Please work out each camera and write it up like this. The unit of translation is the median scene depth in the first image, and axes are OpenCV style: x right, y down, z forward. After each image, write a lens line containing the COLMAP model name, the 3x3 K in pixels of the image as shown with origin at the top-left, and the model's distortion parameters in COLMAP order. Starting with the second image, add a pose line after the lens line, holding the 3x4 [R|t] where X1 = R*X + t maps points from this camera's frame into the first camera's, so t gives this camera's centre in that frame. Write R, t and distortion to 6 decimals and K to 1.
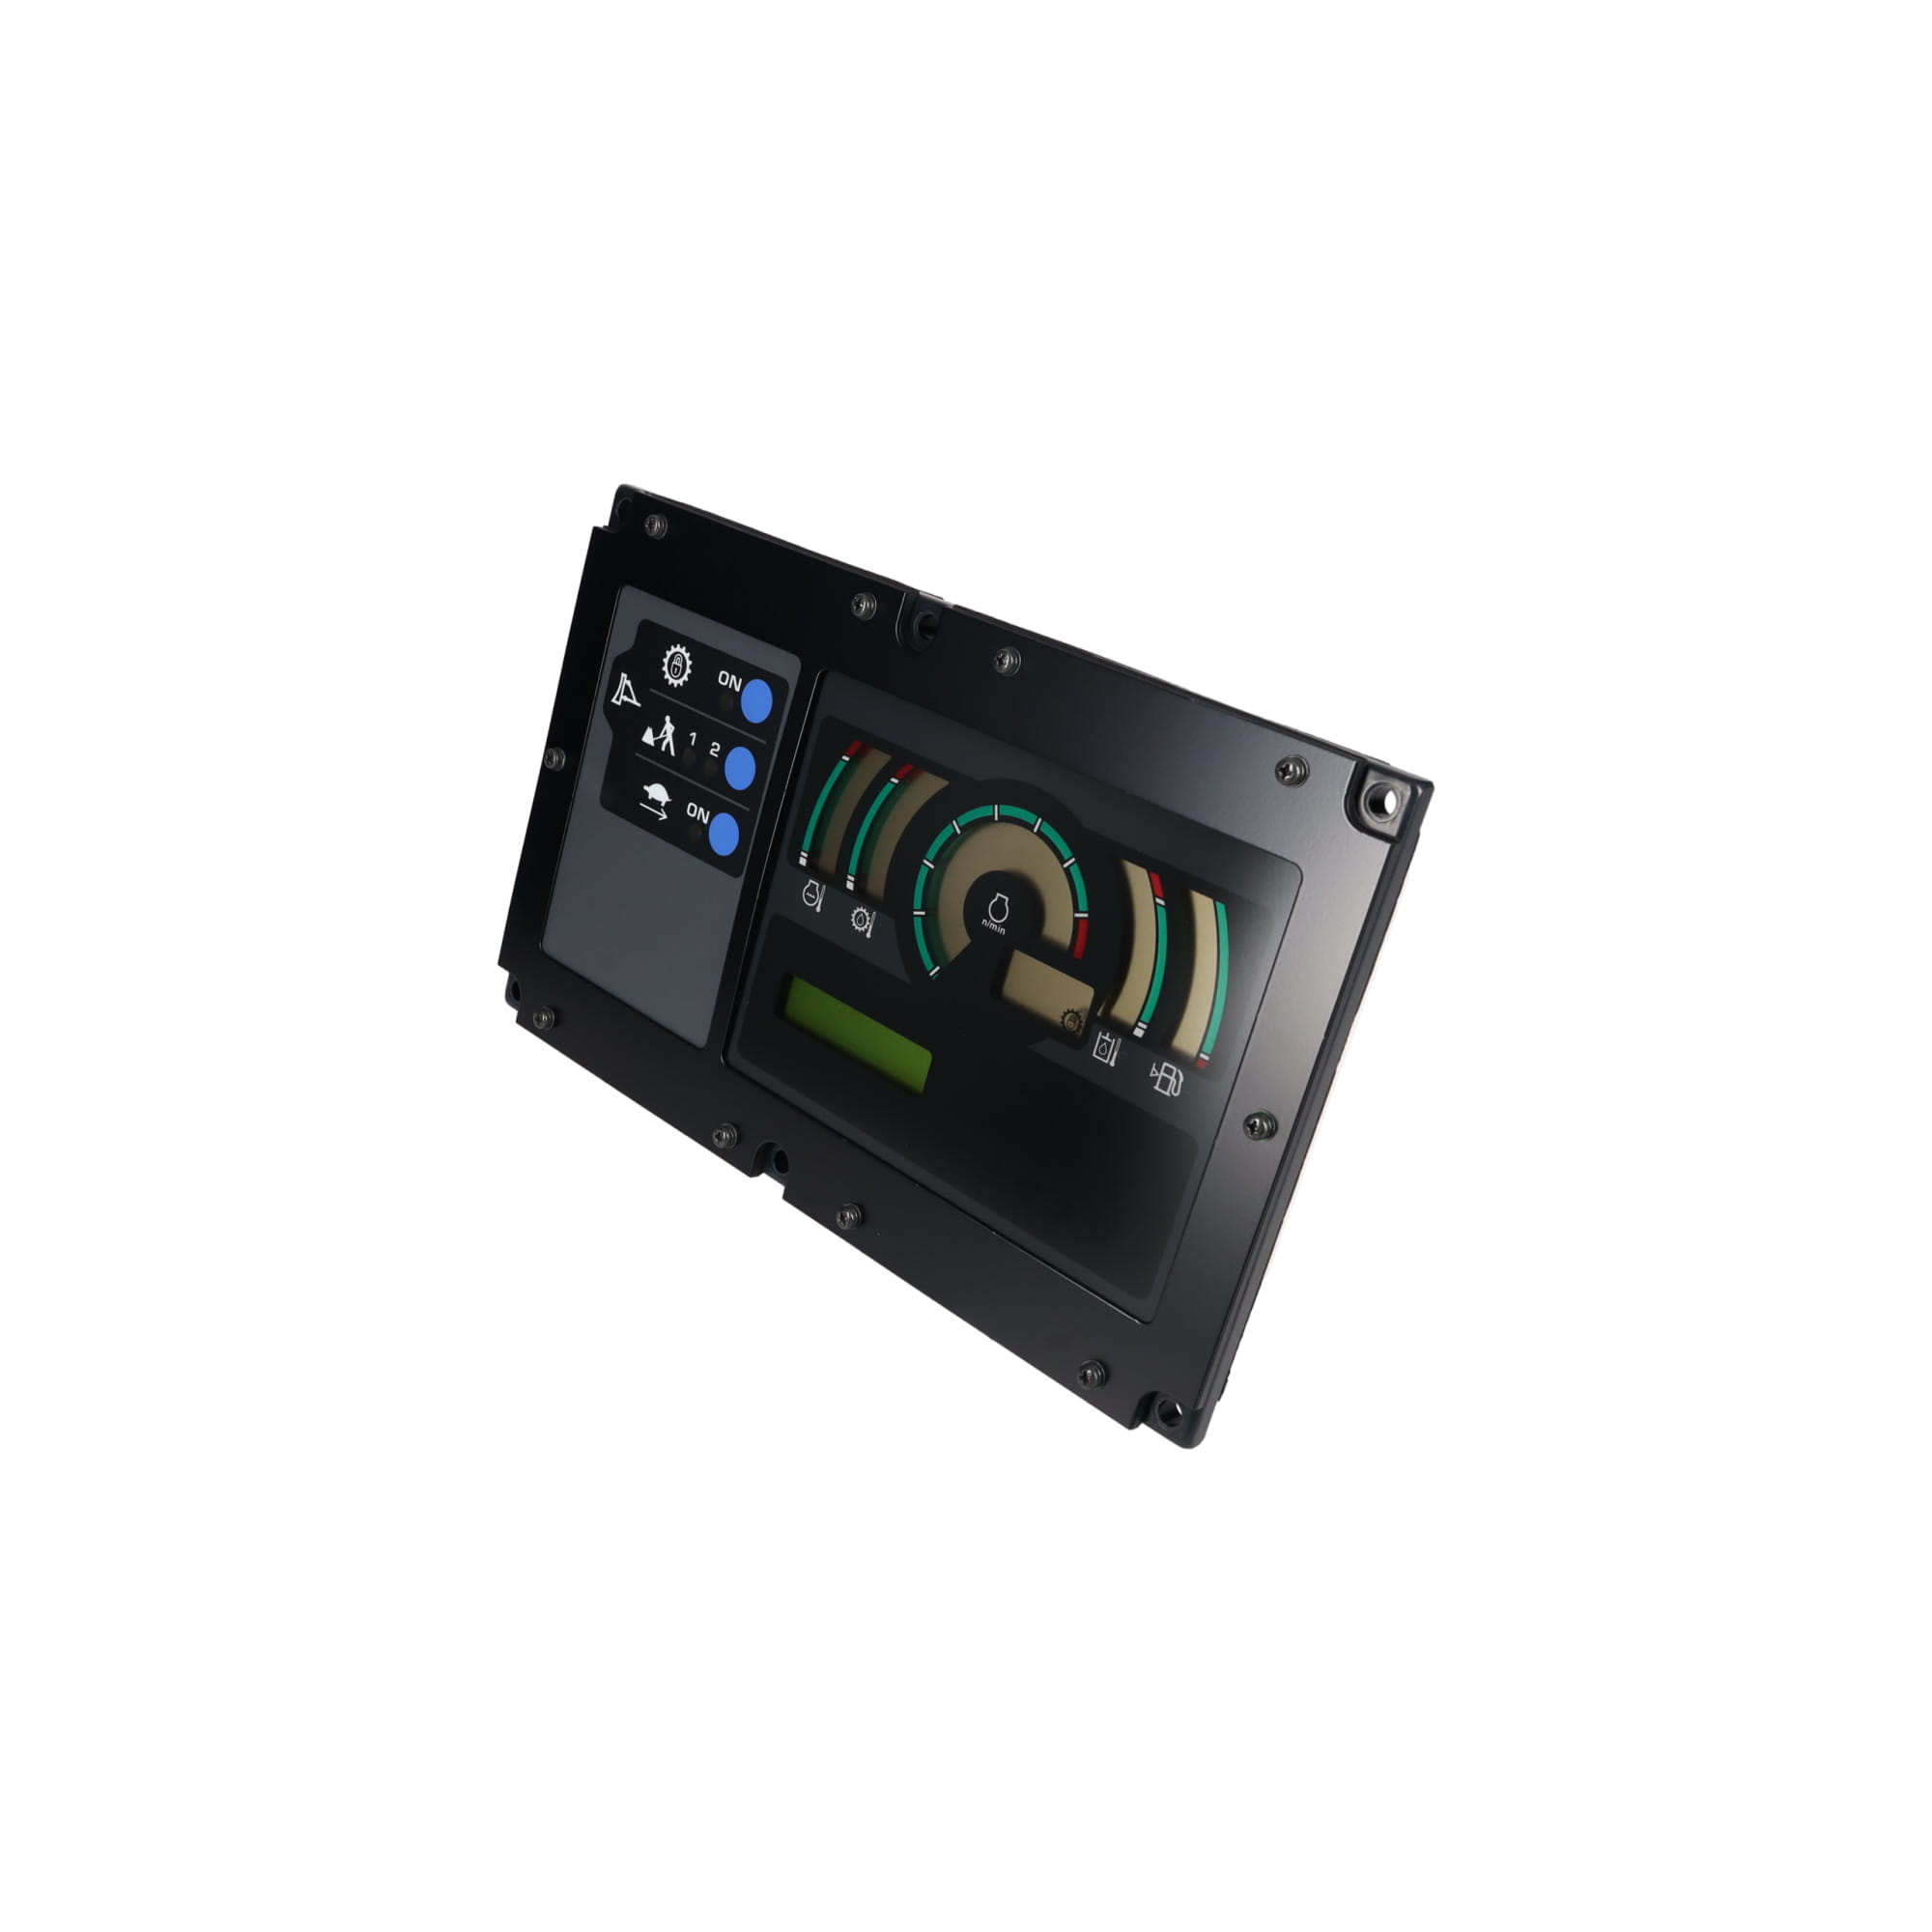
lens RADIAL K [[1740.7, 0, 923.3], [0, 1740.7, 958.4], [0, 0, 1]] dist [-0.002965, -0.001099]
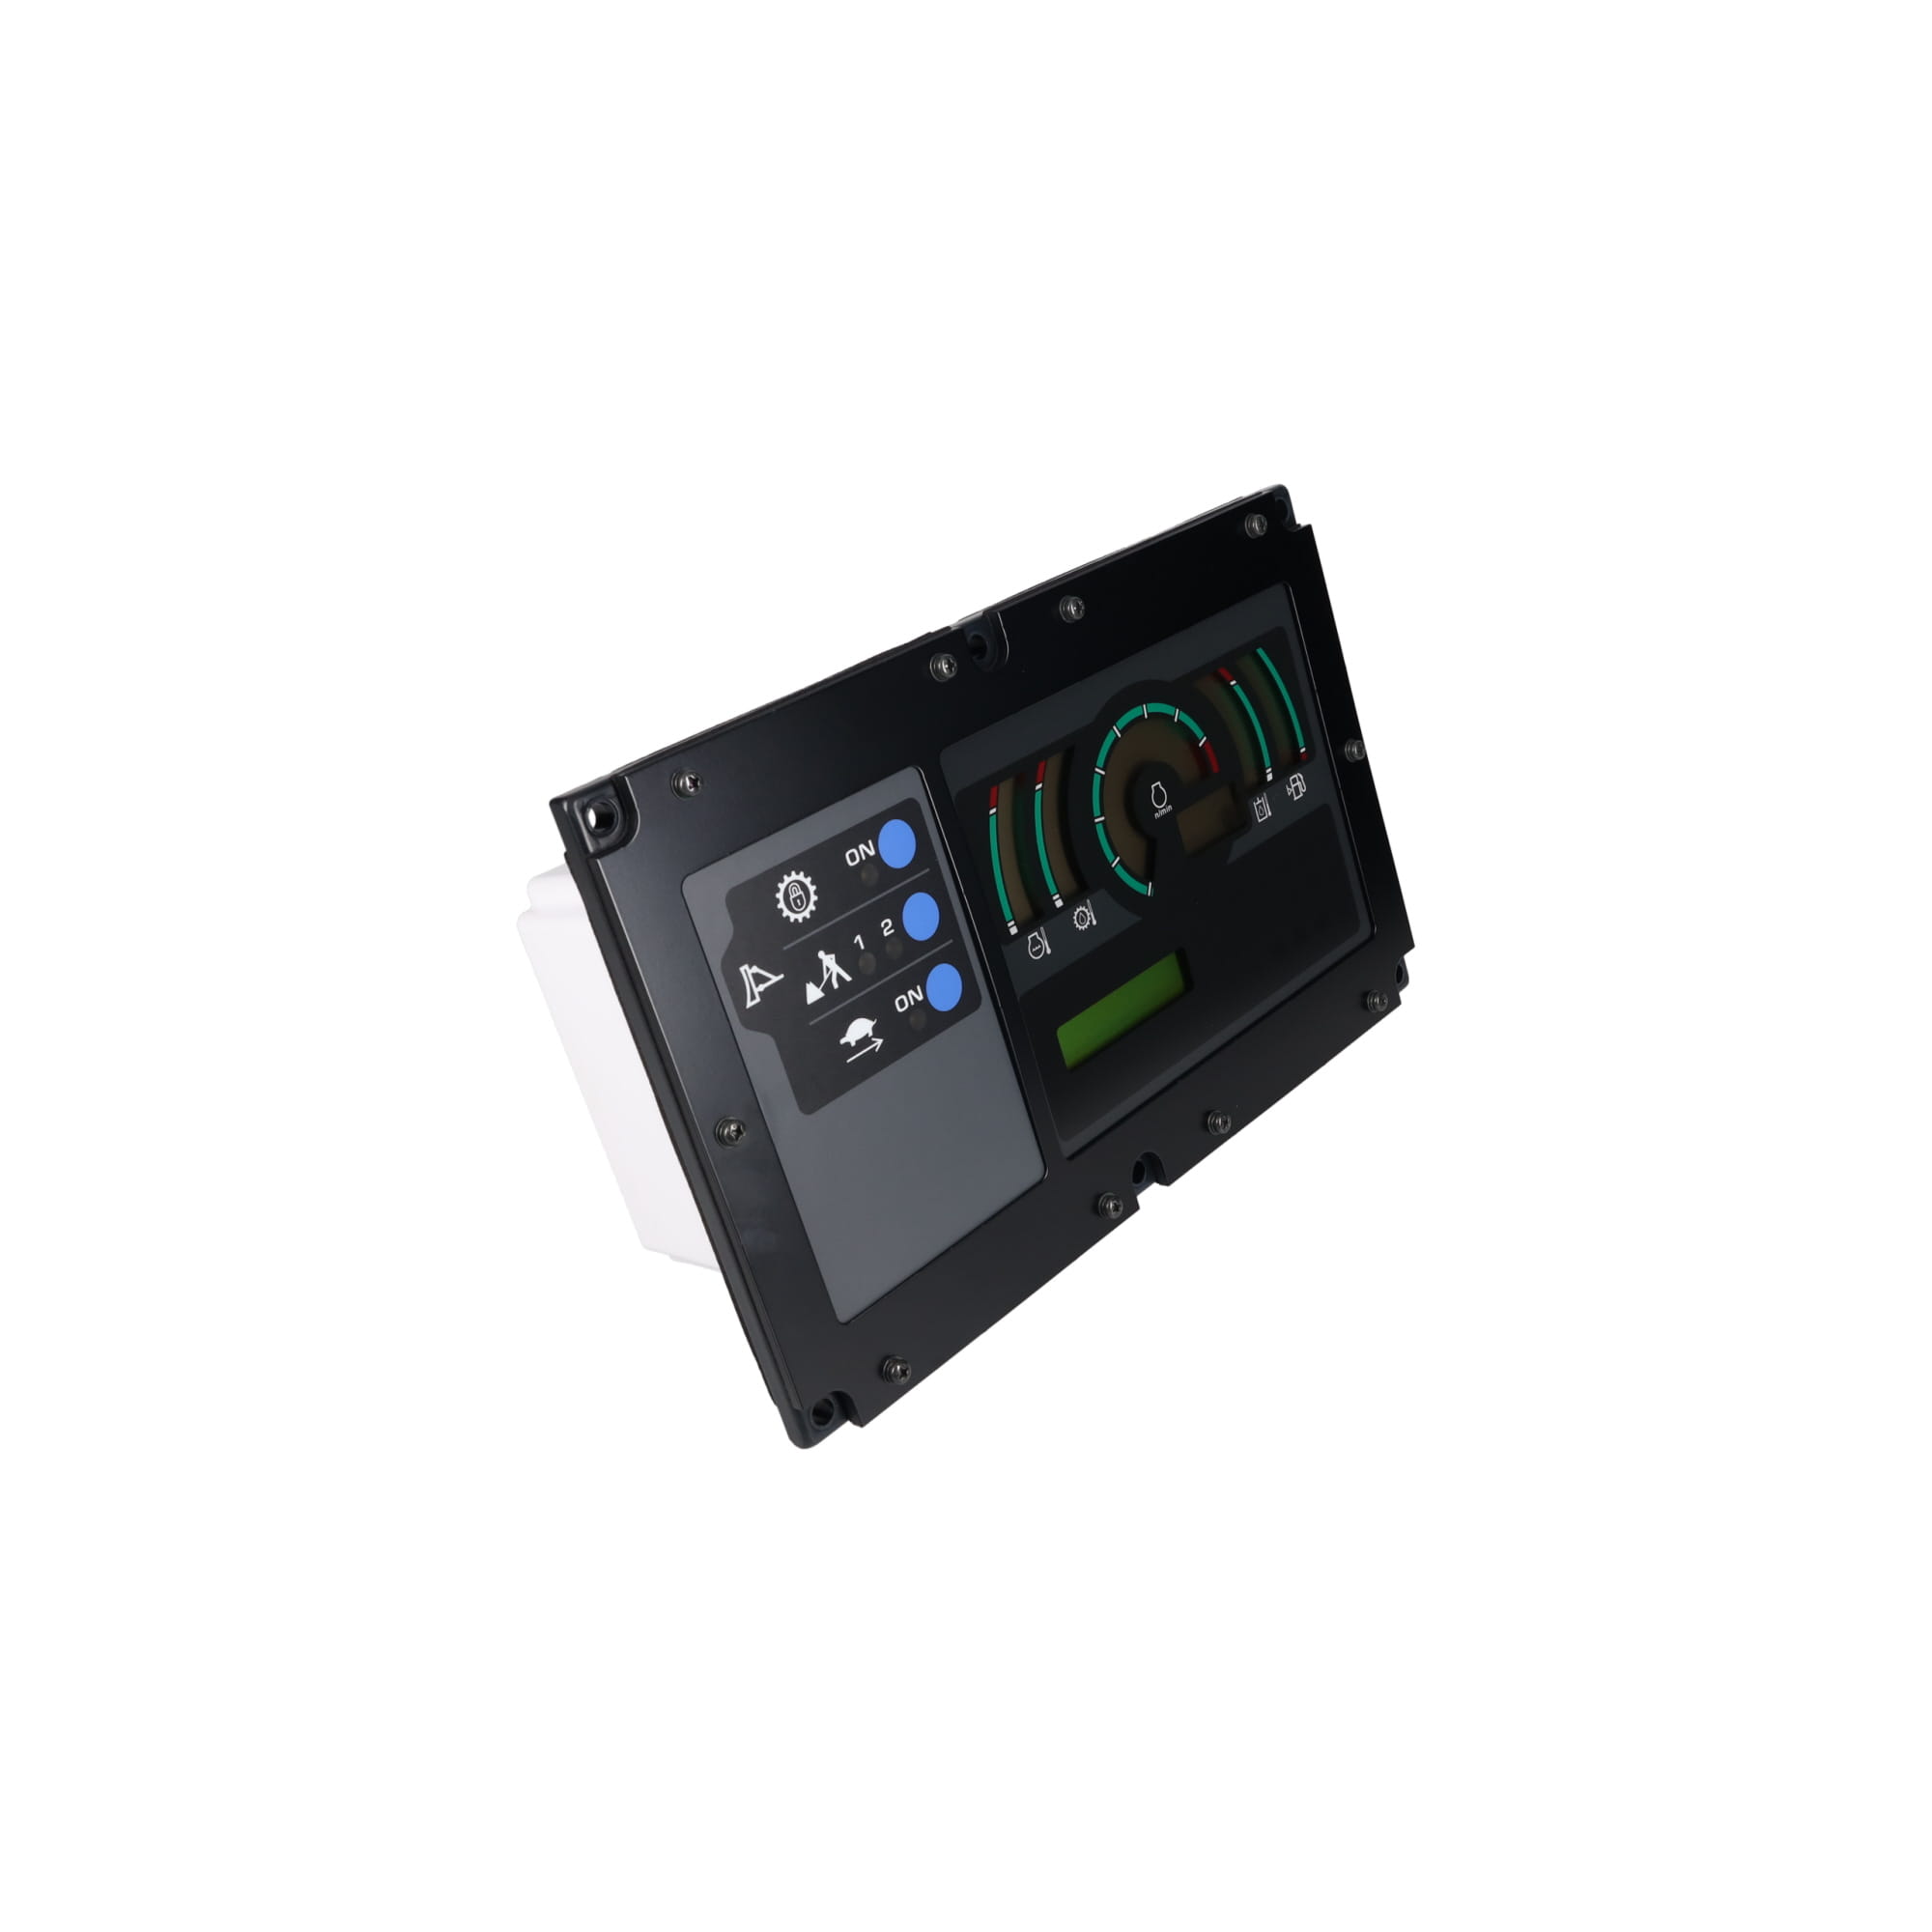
lens RADIAL K [[1740.7, 0, 923.3], [0, 1740.7, 958.4], [0, 0, 1]] dist [-0.002965, -0.001099]
pose [[0.044689, -0.567891, 0.821890, -0.845724], [0.591459, 0.678065, 0.436354, -0.480352], [-0.805096, 0.466613, 0.366186, 0.678262]]
